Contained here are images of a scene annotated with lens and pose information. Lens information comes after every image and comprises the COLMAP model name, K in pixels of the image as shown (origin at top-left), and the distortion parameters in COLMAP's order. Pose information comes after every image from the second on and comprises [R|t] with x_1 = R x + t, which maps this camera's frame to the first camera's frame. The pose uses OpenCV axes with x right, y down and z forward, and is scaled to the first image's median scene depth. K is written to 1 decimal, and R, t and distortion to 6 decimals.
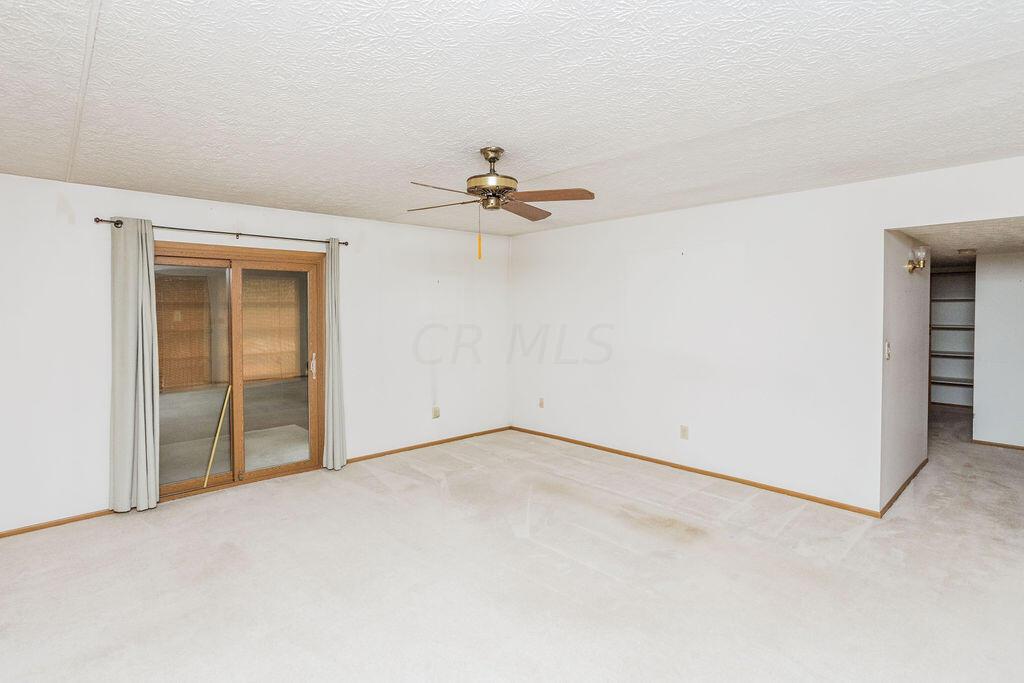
lens RADIAL K [[506.1, 0, 516.8], [0, 506.1, 326.2], [0, 0, 1]] dist [-0.089155, 0.079918]
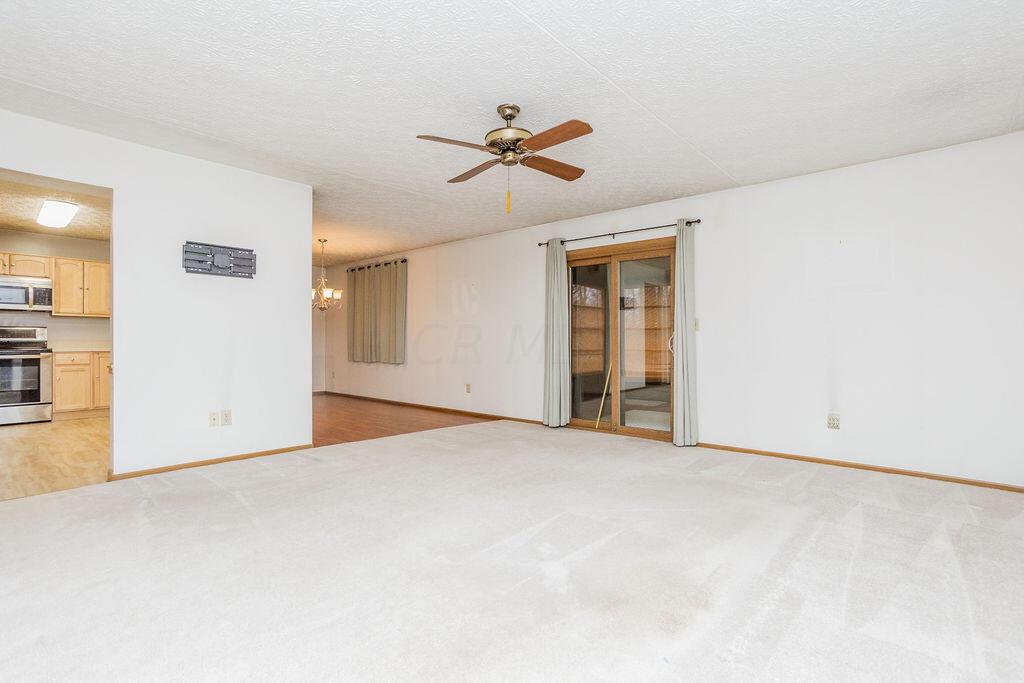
lens RADIAL K [[501.8, 0, 512.0], [0, 501.8, 341.5], [0, 0, 1]] dist [-0.050792, 0.032558]
pose [[0.130971, 0.003083, -0.991381, 0.689335], [-0.029855, 0.999554, -0.000835, 0.098288], [0.990937, 0.029707, 0.131005, 0.614540]]
